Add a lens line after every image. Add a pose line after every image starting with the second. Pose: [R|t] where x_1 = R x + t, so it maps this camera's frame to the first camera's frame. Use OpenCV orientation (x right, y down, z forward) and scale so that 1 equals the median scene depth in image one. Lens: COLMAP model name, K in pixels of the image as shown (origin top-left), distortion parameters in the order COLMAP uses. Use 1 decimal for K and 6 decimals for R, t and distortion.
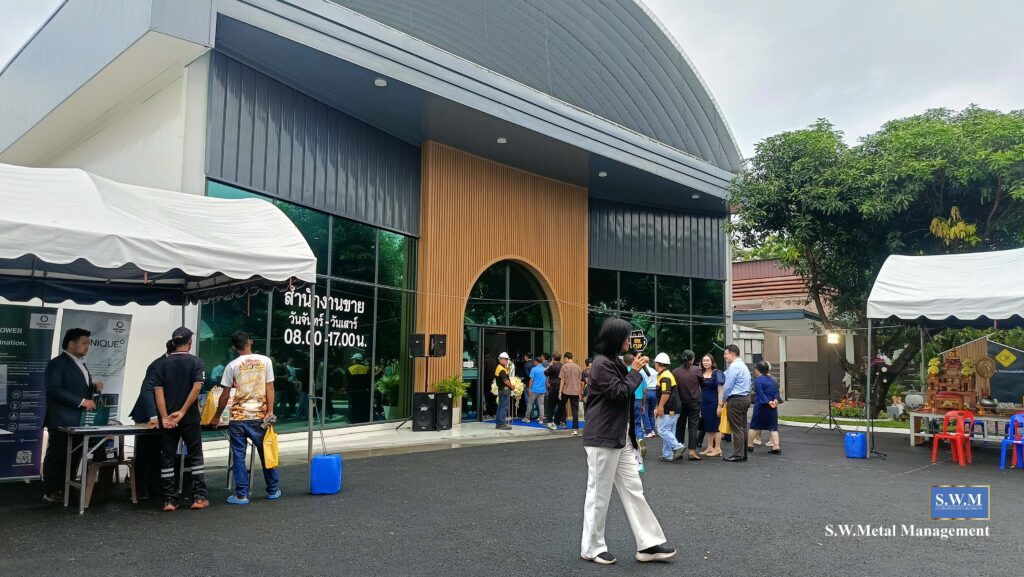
lens RADIAL K [[720.0, 0, 517.1], [0, 720.0, 294.9], [0, 0, 1]] dist [0.066840, -0.086960]
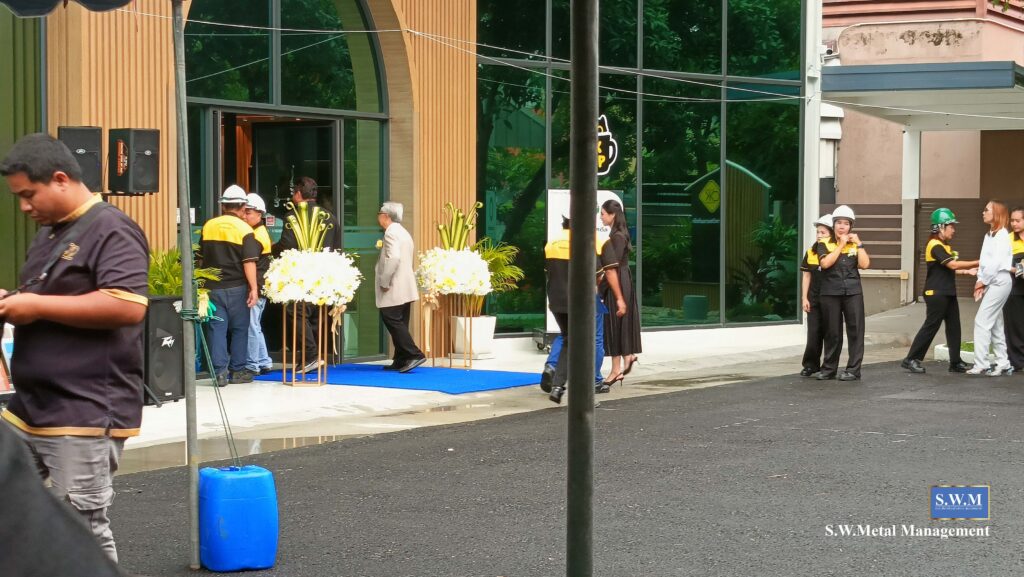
lens RADIAL K [[2157.8, 0, 557.5], [0, 2157.8, 290.6], [0, 0, 1]] dist [0.224008, -0.213283]
pose [[0.963648, -0.012274, 0.266892, -0.153359], [-0.024375, 0.990739, 0.133572, -0.009510], [-0.266059, -0.135222, 0.954425, -0.040174]]
